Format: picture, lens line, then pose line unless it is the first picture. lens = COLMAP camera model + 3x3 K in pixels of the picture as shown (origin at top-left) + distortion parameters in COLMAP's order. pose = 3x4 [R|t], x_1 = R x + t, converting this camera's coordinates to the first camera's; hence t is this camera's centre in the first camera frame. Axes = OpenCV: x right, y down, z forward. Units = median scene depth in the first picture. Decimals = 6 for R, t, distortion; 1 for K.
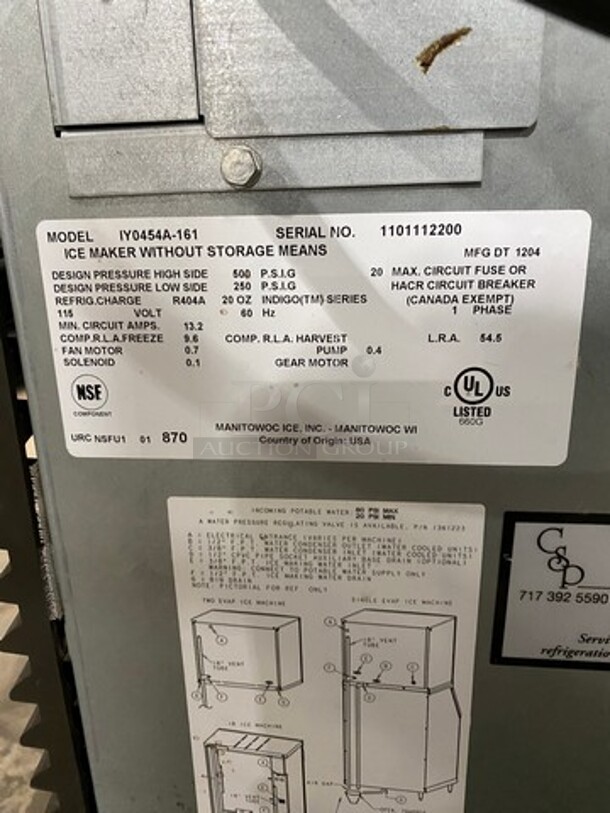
lens RADIAL K [[617.4, 0, 307.5], [0, 617.4, 404.4], [0, 0, 1]] dist [0.003002, 0.000855]
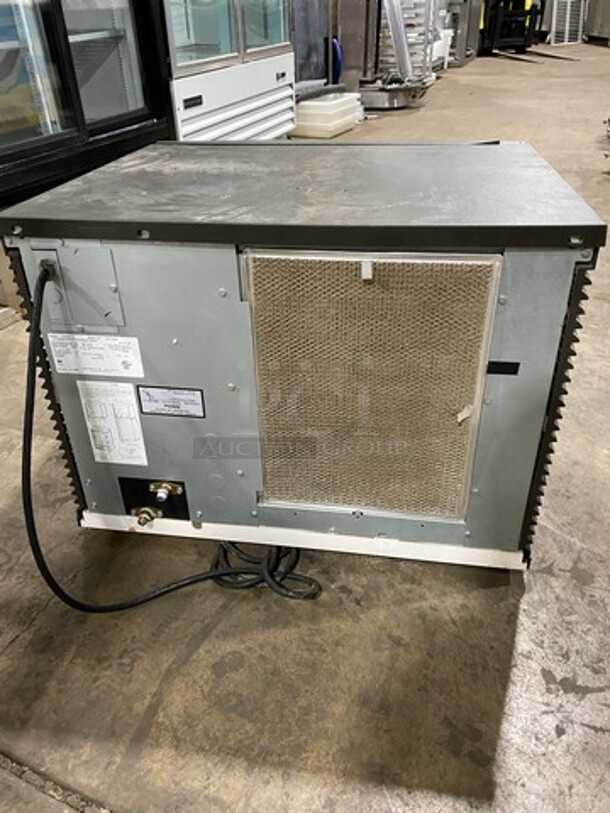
lens RADIAL K [[617.4, 0, 307.5], [0, 617.4, 404.4], [0, 0, 1]] dist [0.003002, 0.000855]
pose [[0.998350, 0.033272, -0.046789, 2.079892], [-0.021211, 0.971049, 0.237936, -0.985670], [0.053351, -0.236551, 0.970153, -4.233852]]
